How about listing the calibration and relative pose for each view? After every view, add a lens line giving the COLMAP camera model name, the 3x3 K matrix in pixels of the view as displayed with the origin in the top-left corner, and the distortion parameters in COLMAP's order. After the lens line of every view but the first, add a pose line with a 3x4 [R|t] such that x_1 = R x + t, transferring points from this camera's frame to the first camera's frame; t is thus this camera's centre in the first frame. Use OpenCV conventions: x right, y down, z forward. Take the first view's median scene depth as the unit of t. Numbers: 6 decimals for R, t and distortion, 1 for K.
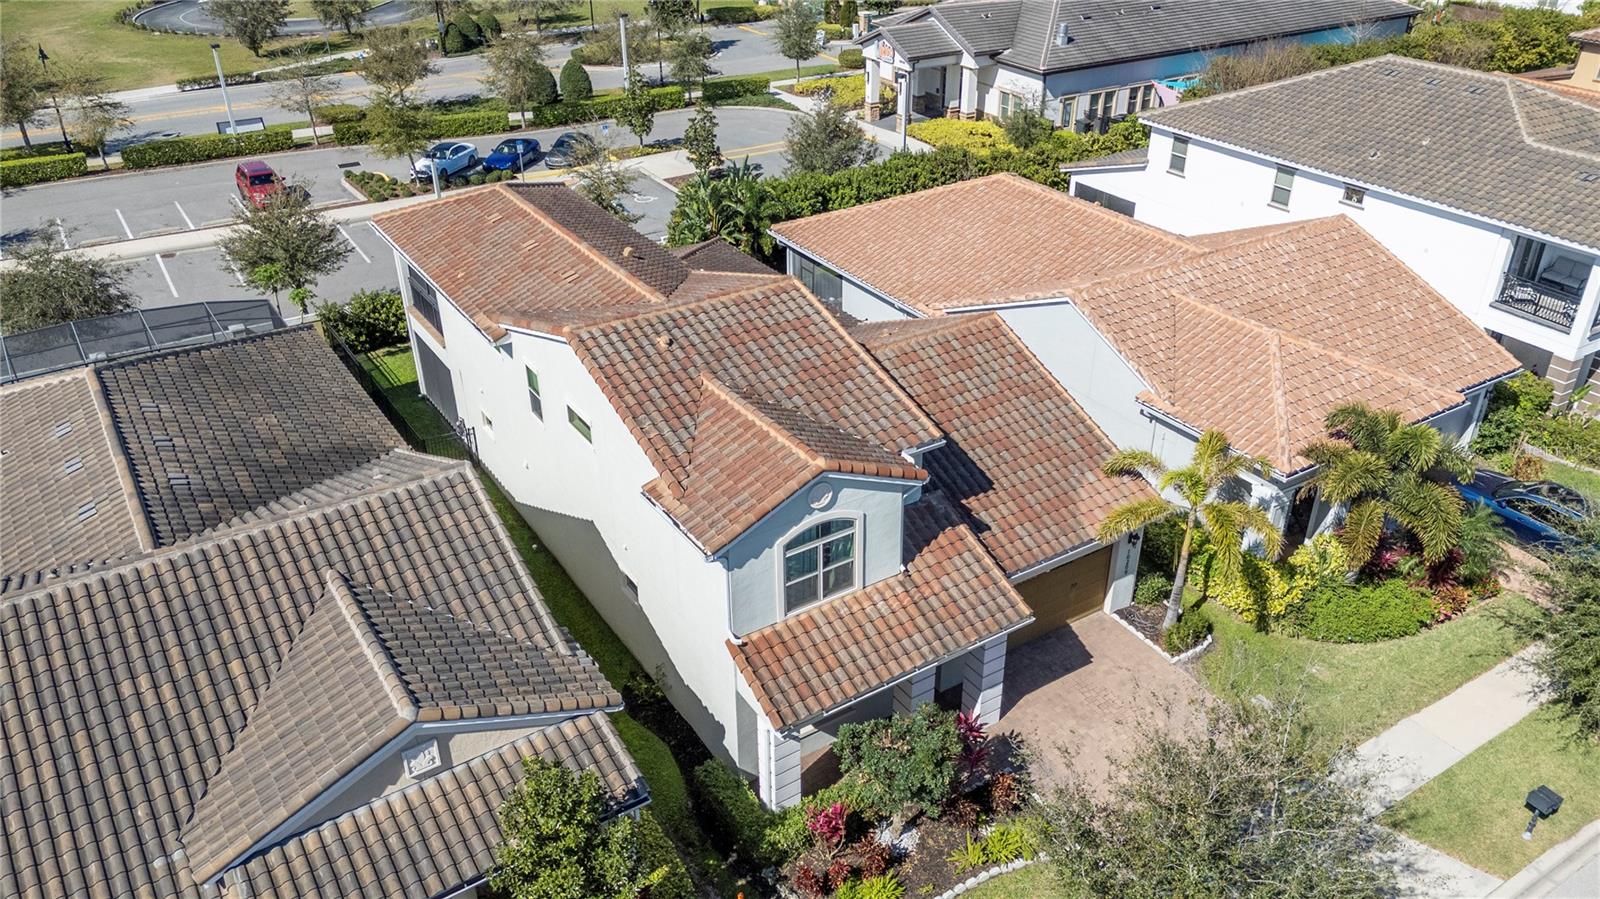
lens RADIAL K [[1182.7, 0, 807.5], [0, 1182.7, 444.0], [0, 0, 1]] dist [0.063541, -0.054455]
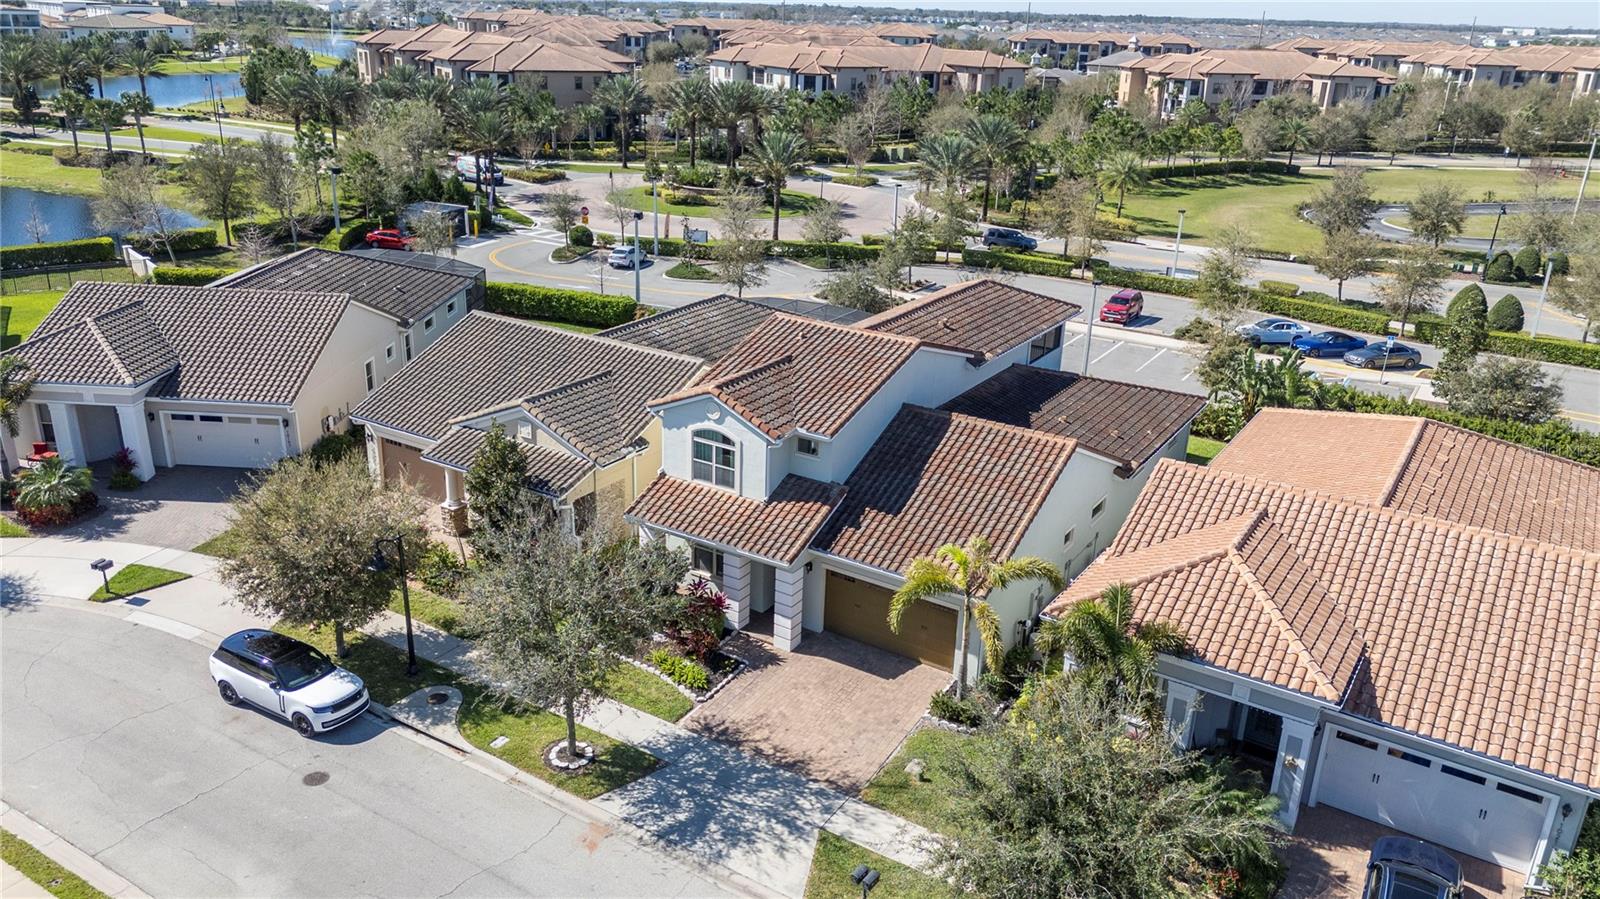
lens RADIAL K [[1182.7, 0, 807.5], [0, 1182.7, 444.0], [0, 0, 1]] dist [0.063541, -0.054455]
pose [[0.421232, 0.331073, -0.844366, 0.701191], [-0.475298, 0.873491, 0.105378, -0.072195], [0.772434, 0.356937, 0.525301, 0.124755]]
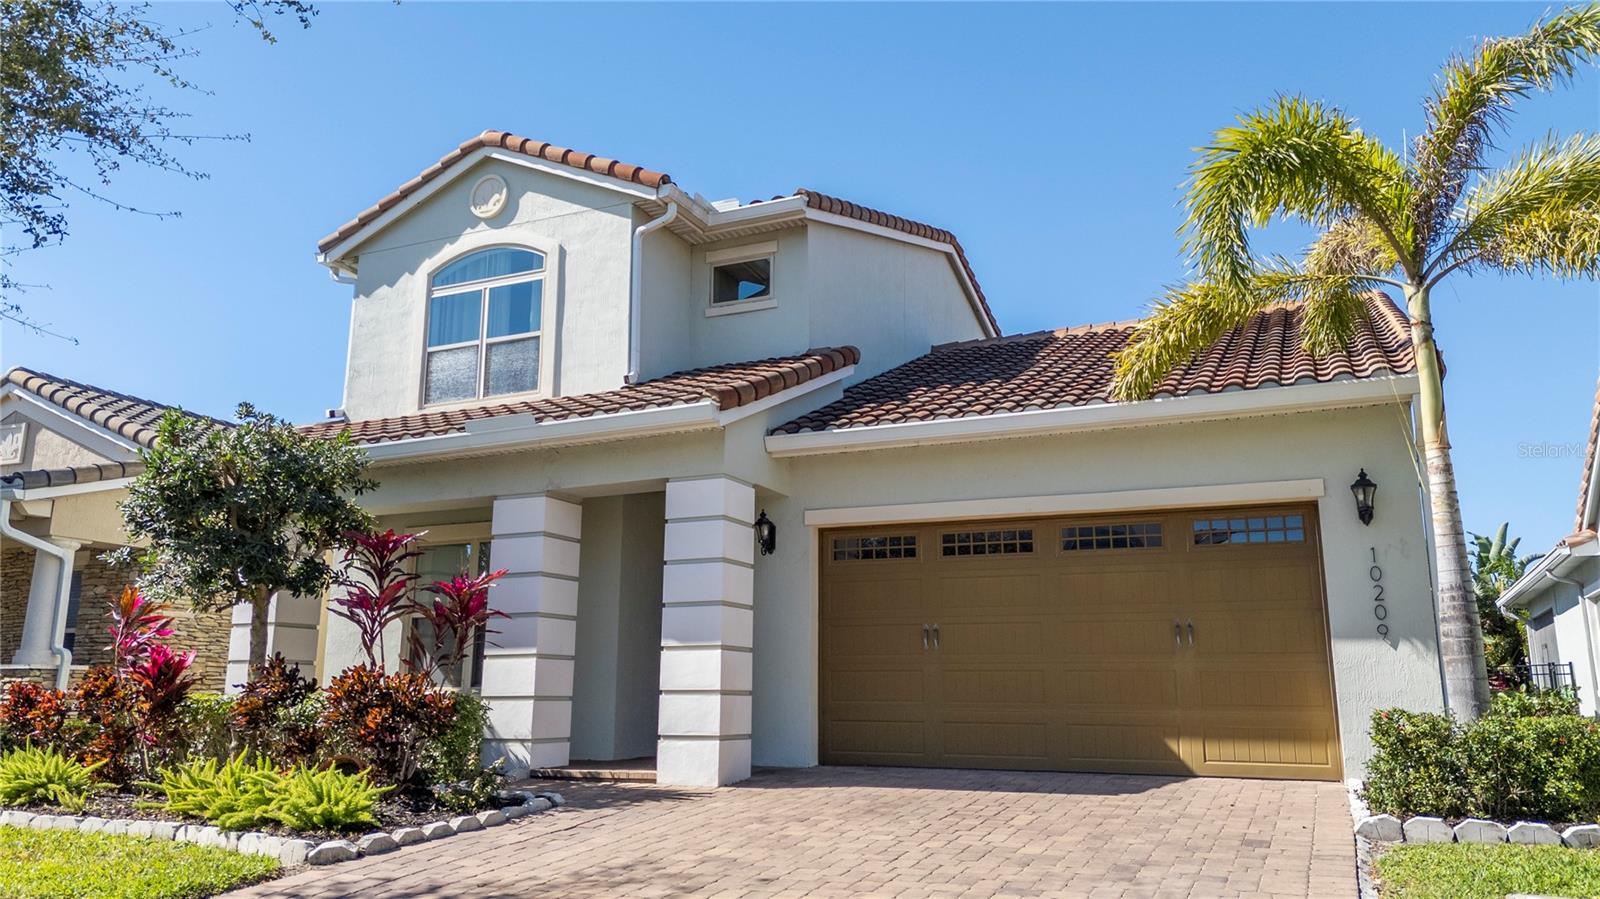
lens RADIAL K [[1182.7, 0, 807.5], [0, 1182.7, 444.0], [0, 0, 1]] dist [0.063541, -0.054455]
pose [[0.545160, -0.180676, -0.818631, 0.285660], [-0.412907, 0.791973, -0.449764, 0.173257], [0.729595, 0.583211, 0.357149, 0.468476]]
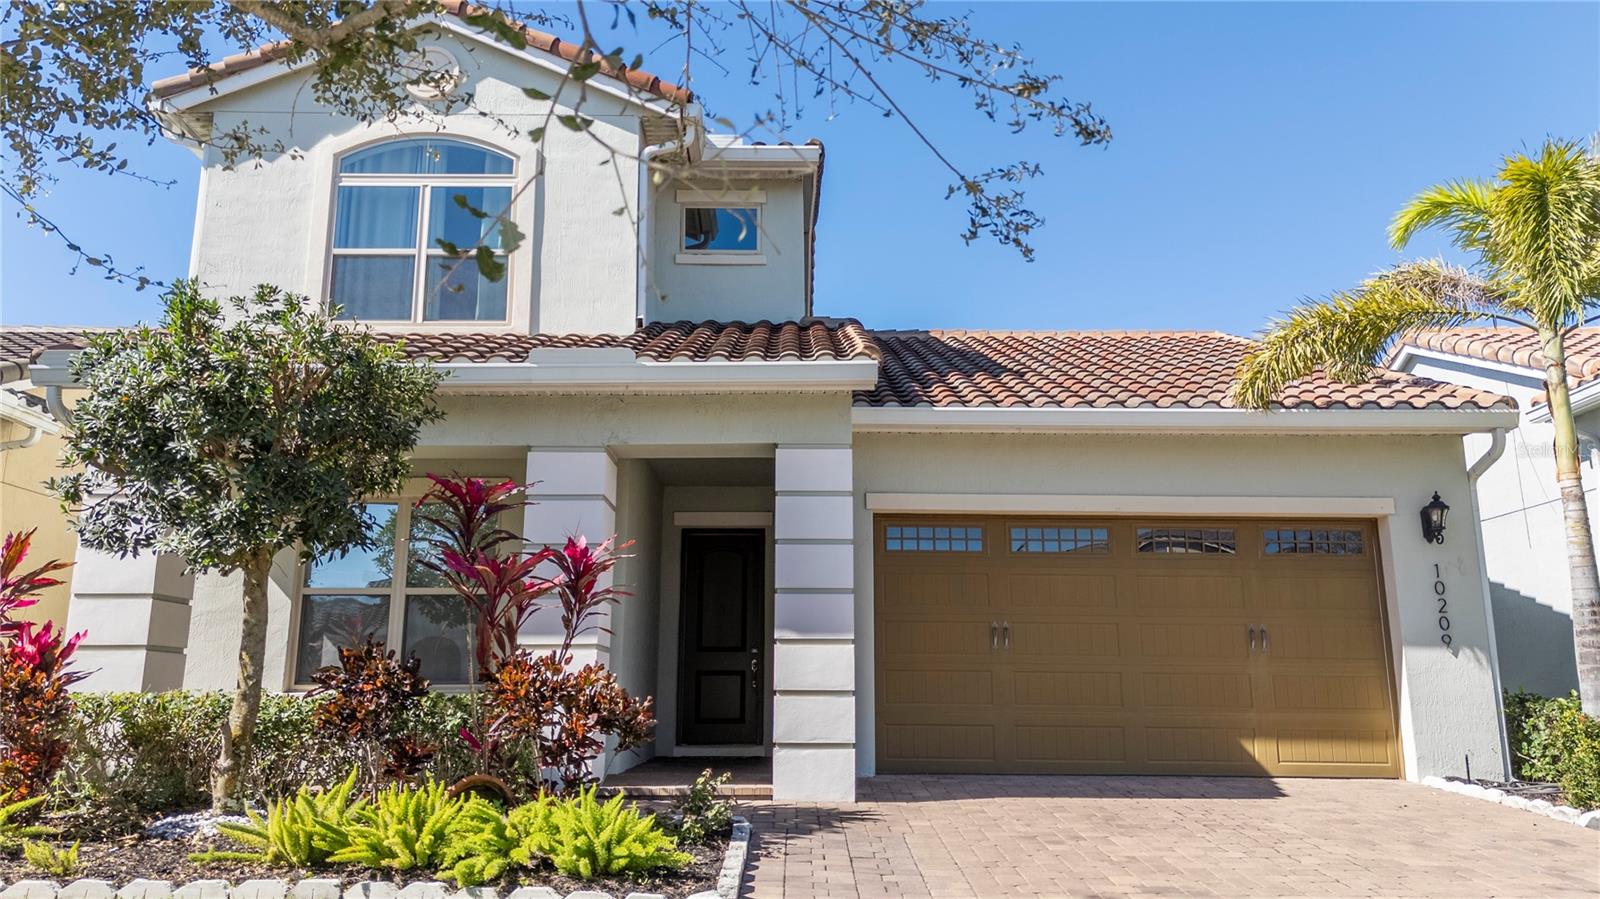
lens RADIAL K [[1182.7, 0, 807.5], [0, 1182.7, 444.0], [0, 0, 1]] dist [0.063541, -0.054455]
pose [[0.845710, -0.115782, -0.520931, 0.187877], [-0.262027, 0.760303, -0.594374, 0.202520], [0.464883, 0.639166, 0.612658, 0.415831]]
